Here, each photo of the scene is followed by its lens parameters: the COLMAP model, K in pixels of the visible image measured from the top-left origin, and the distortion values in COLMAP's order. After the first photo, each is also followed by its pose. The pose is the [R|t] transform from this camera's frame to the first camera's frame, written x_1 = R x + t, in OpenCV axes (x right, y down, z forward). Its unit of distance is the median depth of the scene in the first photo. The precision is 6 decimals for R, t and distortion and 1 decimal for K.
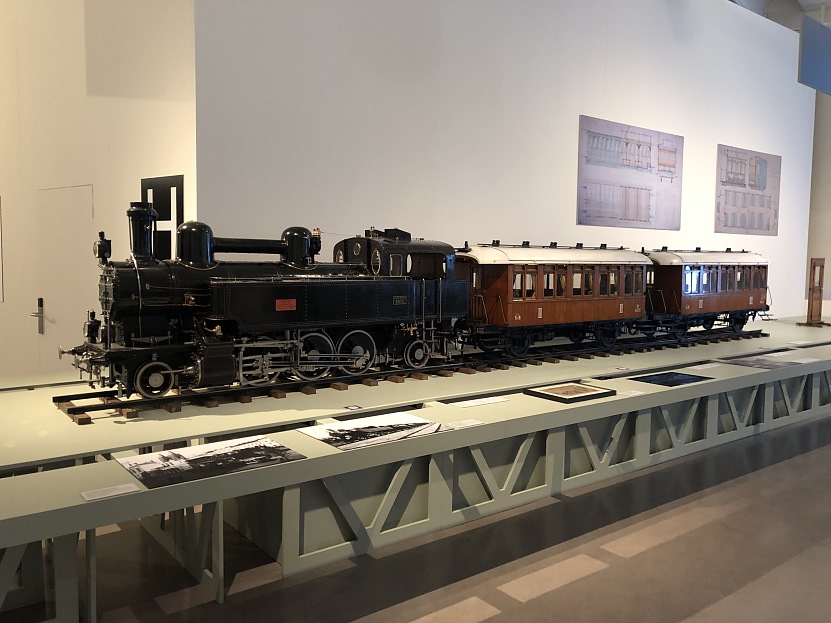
lens RADIAL K [[677.4, 0, 418.7], [0, 677.4, 306.7], [0, 0, 1]] dist [0.052612, -0.053449]
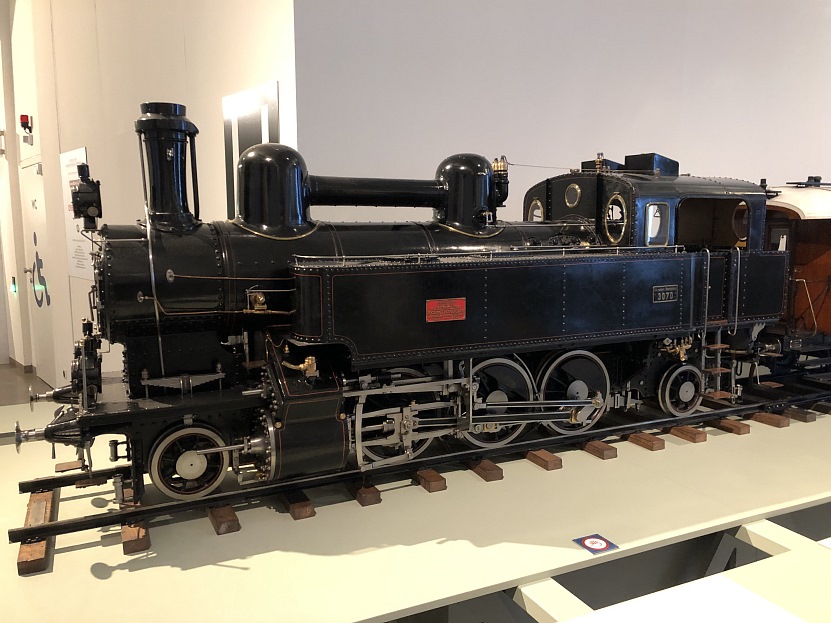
lens RADIAL K [[677.4, 0, 418.9], [0, 677.4, 316.3], [0, 0, 1]] dist [0.052612, -0.053449]
pose [[0.978064, 0.012790, -0.207913, -0.106604], [0.001384, 0.997692, 0.067885, -0.029188], [0.208302, -0.066683, 0.975789, 0.487319]]
